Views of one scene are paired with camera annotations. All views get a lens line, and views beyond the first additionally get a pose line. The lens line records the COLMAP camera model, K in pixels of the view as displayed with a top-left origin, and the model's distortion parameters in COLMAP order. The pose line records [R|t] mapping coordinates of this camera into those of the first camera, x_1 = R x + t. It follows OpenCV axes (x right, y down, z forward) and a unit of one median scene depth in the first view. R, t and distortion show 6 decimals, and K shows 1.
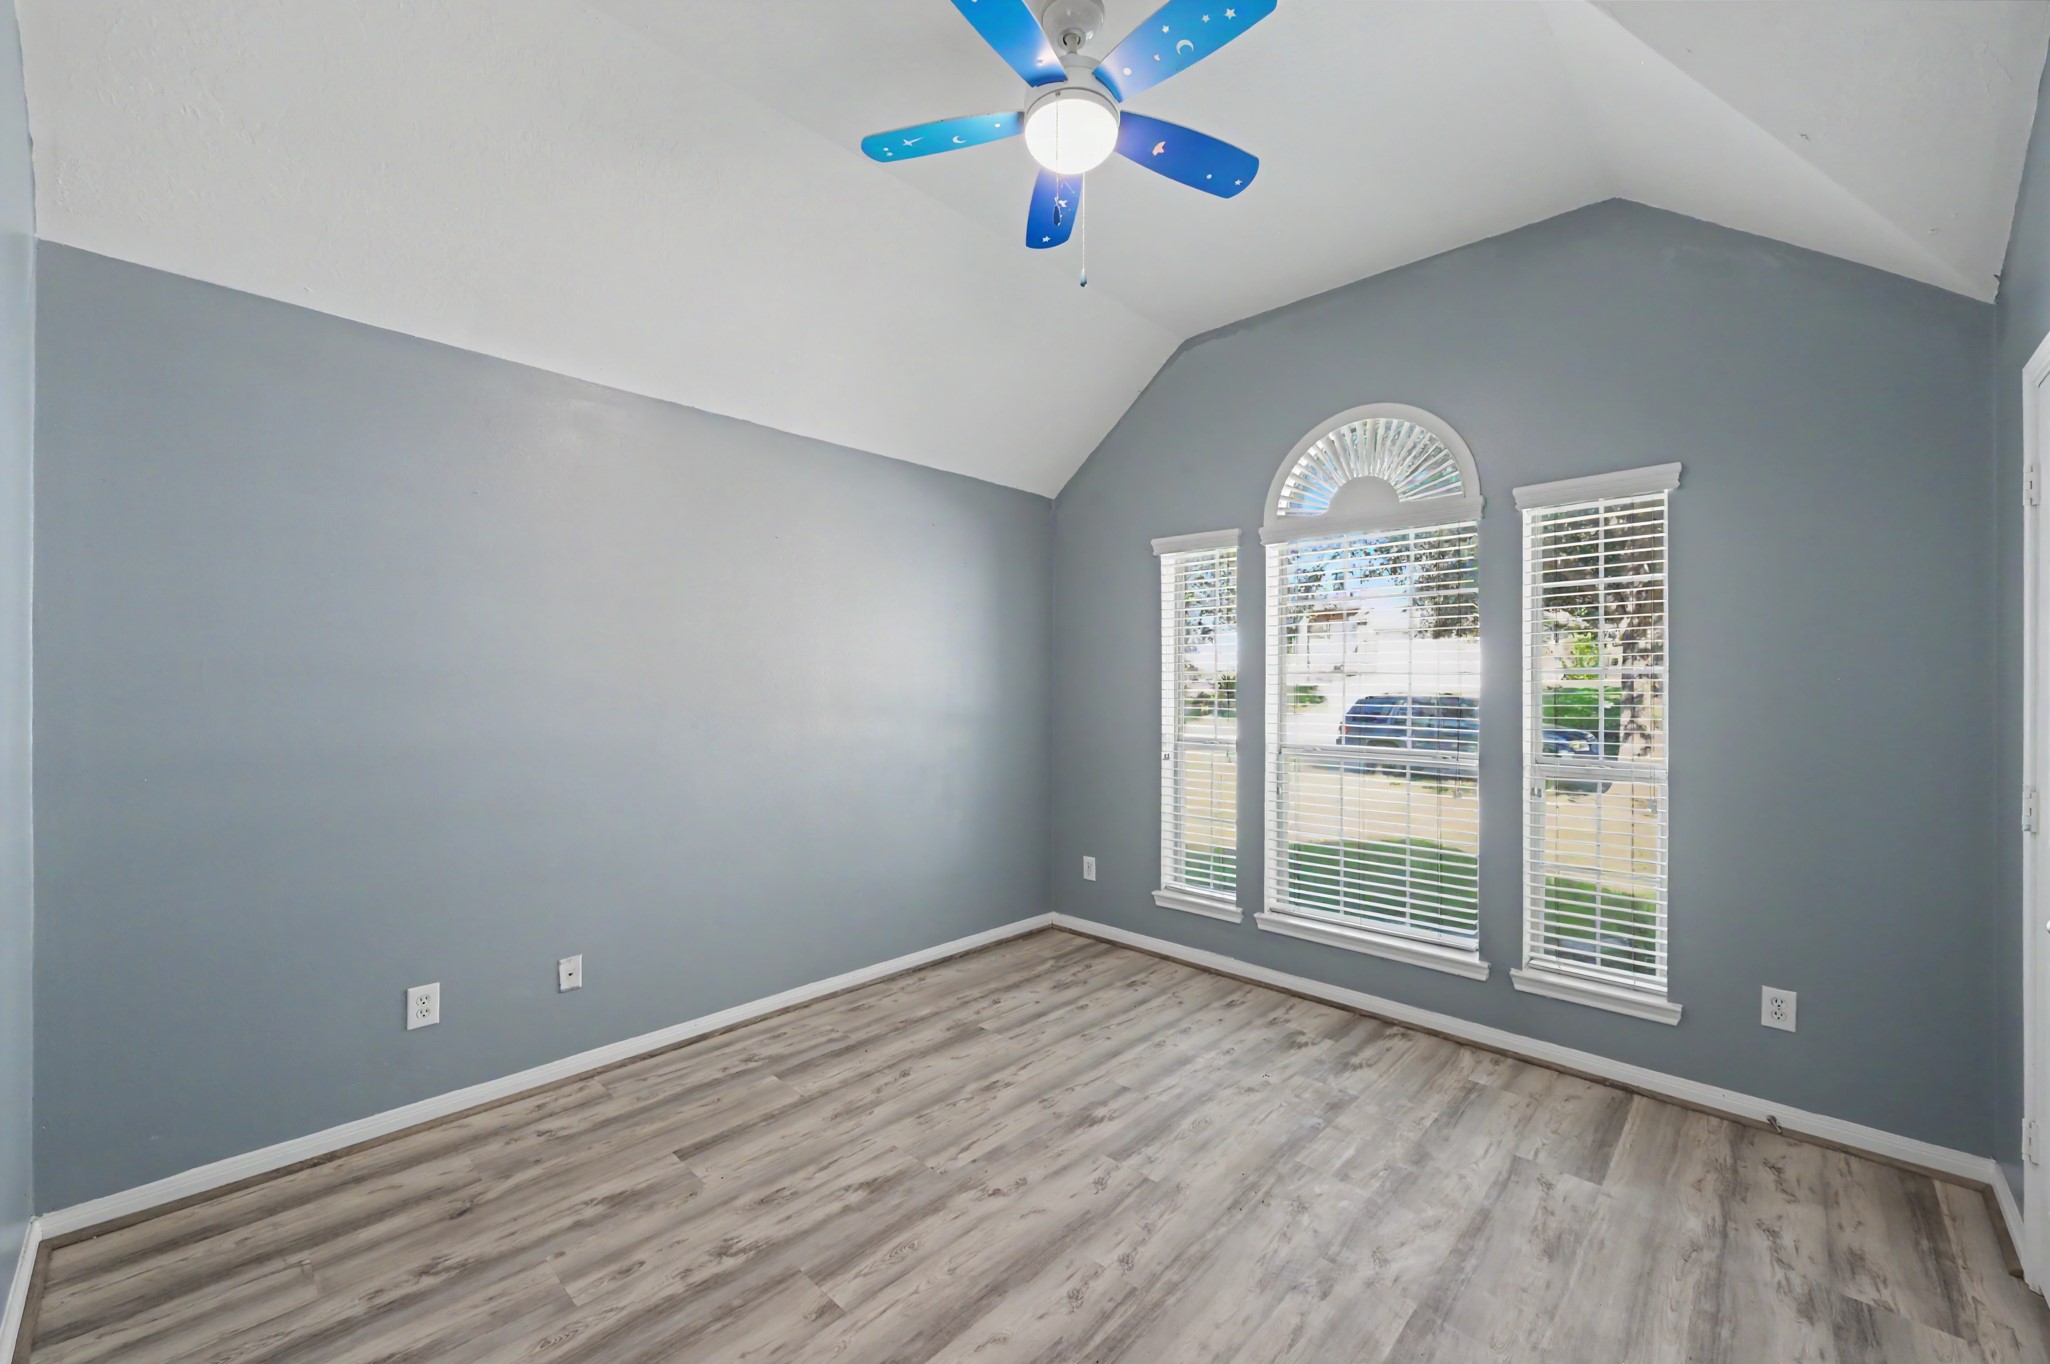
lens RADIAL K [[812.0, 0, 1024.4], [0, 812.0, 684.8], [0, 0, 1]] dist [-0.000116, -0.000022]
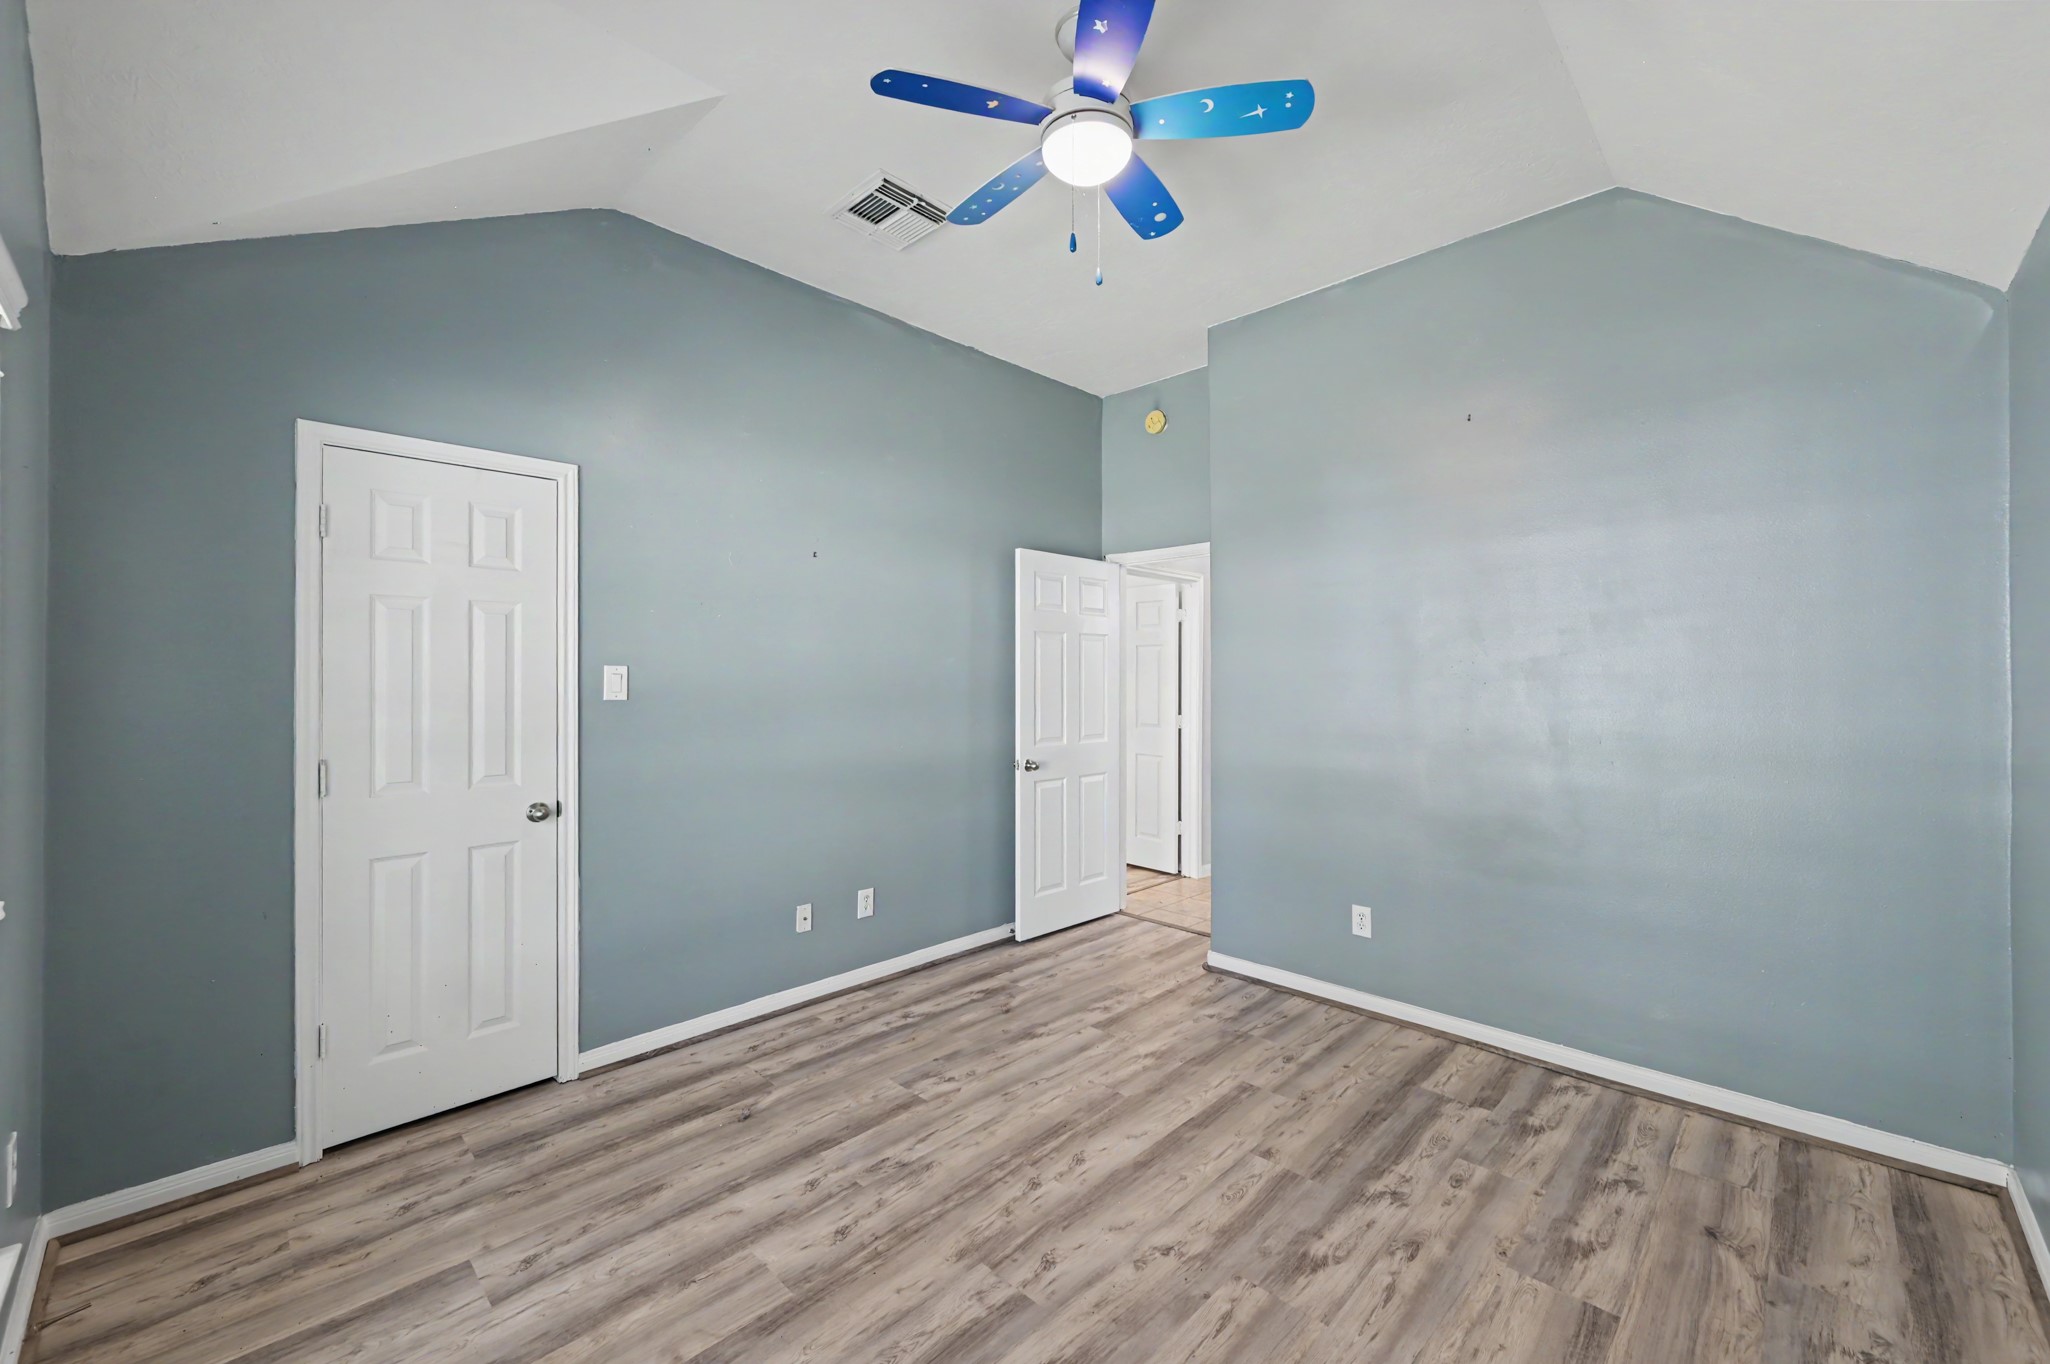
lens RADIAL K [[812.0, 0, 1025.6], [0, 812.0, 681.1], [0, 0, 1]] dist [-0.000116, -0.000022]
pose [[-0.999885, -0.005477, 0.014139, 0.117839], [-0.005522, 0.999980, -0.003159, -0.000288], [-0.014122, -0.003237, -0.999895, 2.021915]]
